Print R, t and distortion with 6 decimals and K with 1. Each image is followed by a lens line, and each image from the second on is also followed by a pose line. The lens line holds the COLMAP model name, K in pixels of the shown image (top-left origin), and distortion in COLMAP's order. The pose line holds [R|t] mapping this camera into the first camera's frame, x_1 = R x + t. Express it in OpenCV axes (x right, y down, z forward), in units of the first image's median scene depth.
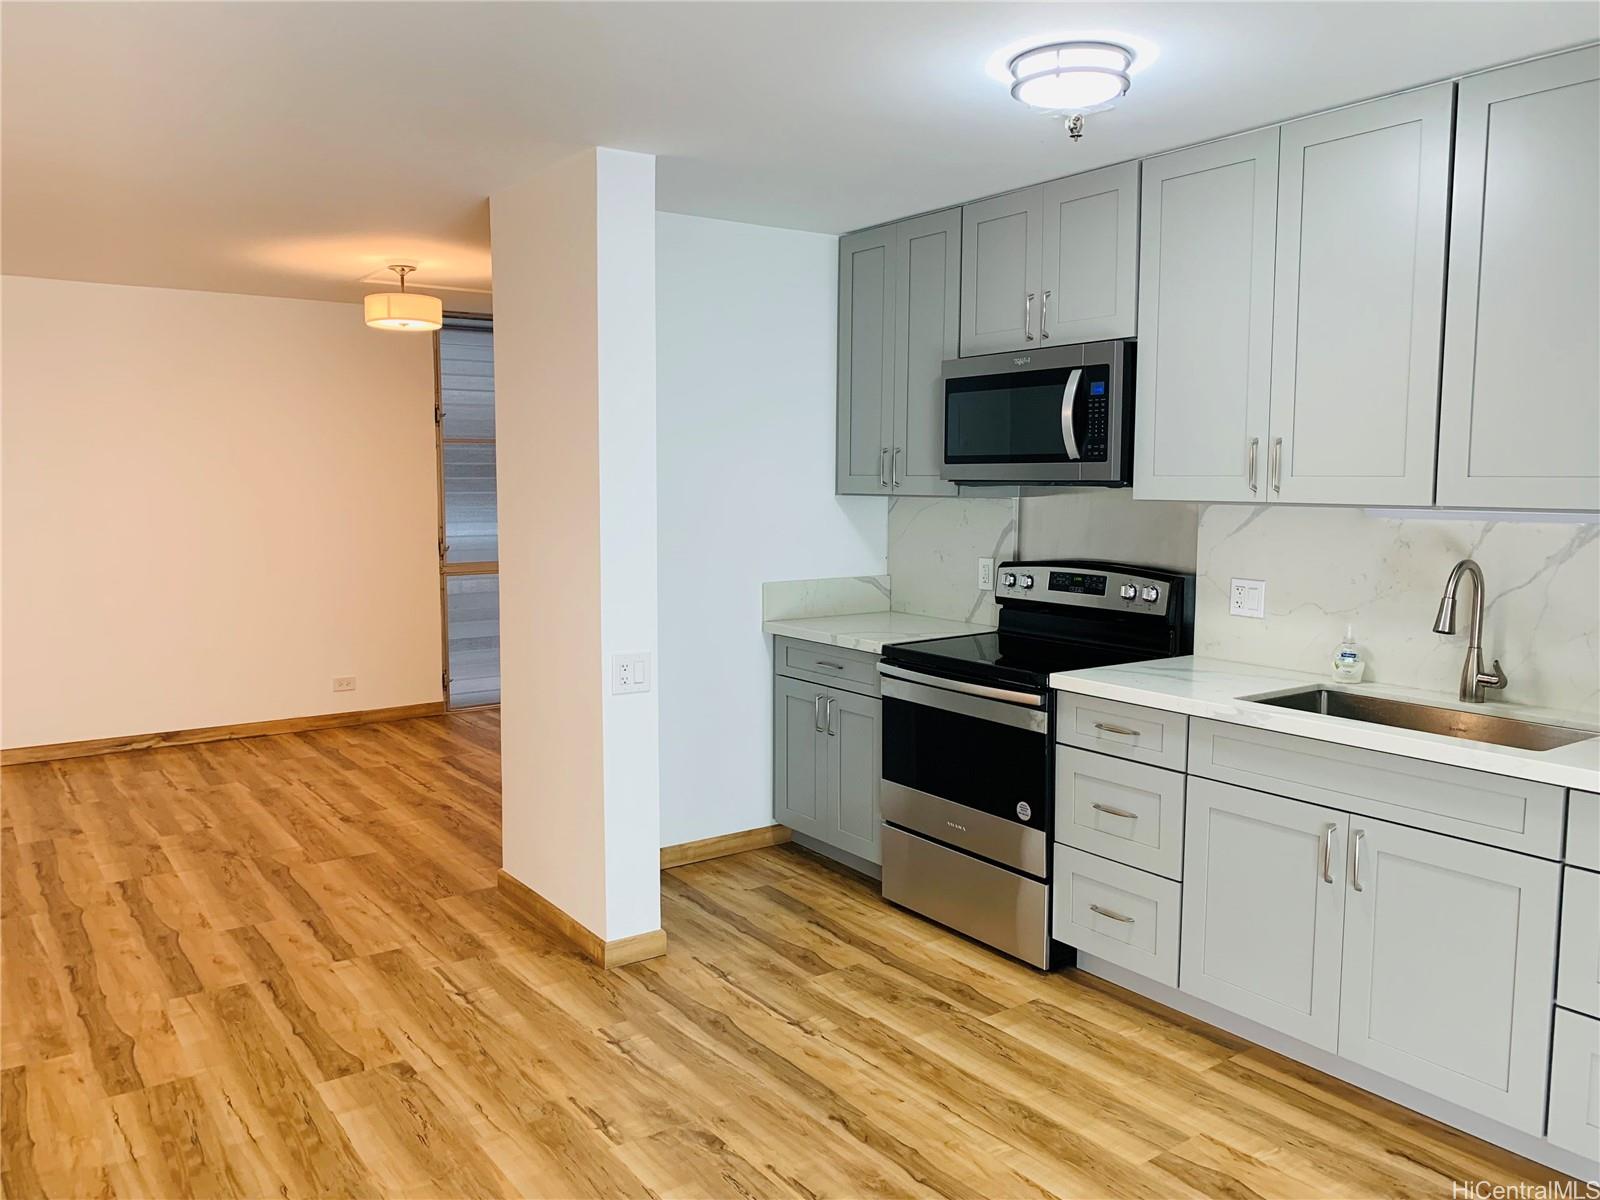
lens RADIAL K [[1204.9, 0, 799.7], [0, 1204.9, 598.2], [0, 0, 1]] dist [-0.007521, 0.008576]
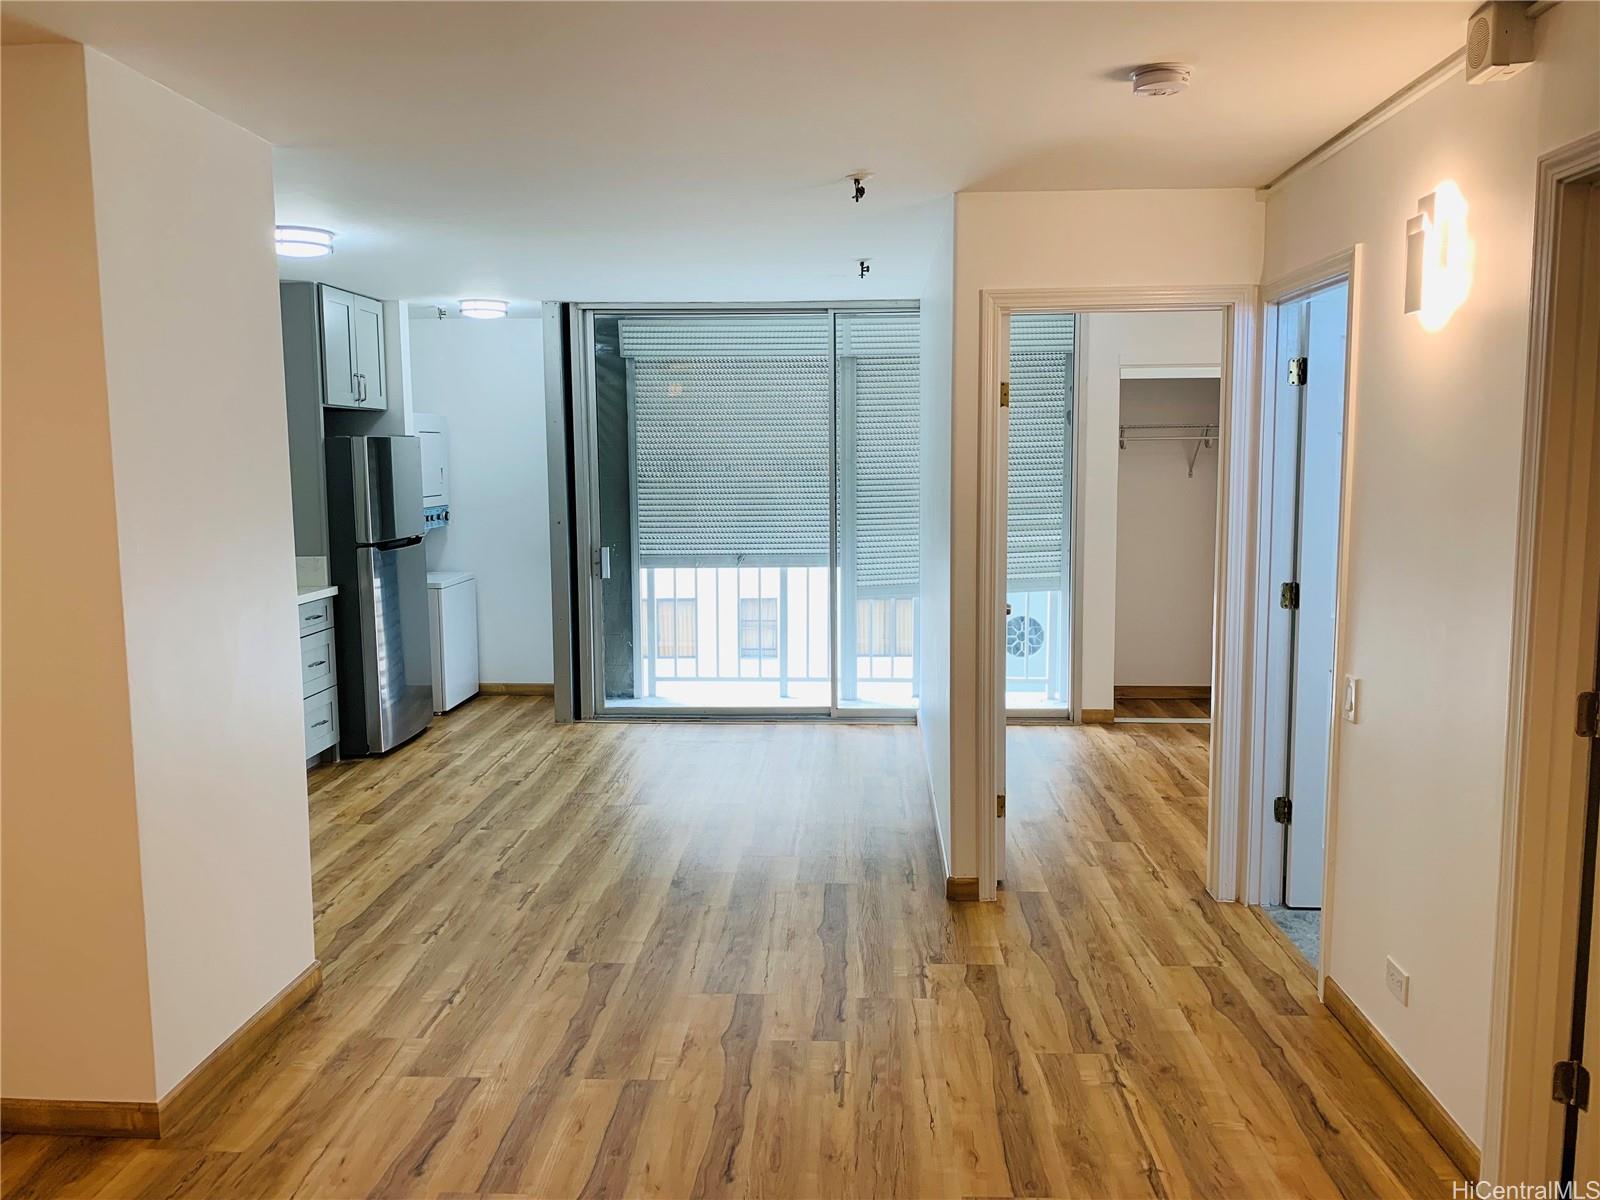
lens RADIAL K [[1204.9, 0, 801.1], [0, 1204.9, 596.8], [0, 0, 1]] dist [-0.007521, 0.008576]
pose [[-0.775278, -0.074279, 0.627238, -1.227801], [0.065143, 0.978362, 0.196379, -0.193521], [-0.628252, 0.193109, -0.753663, 1.668839]]
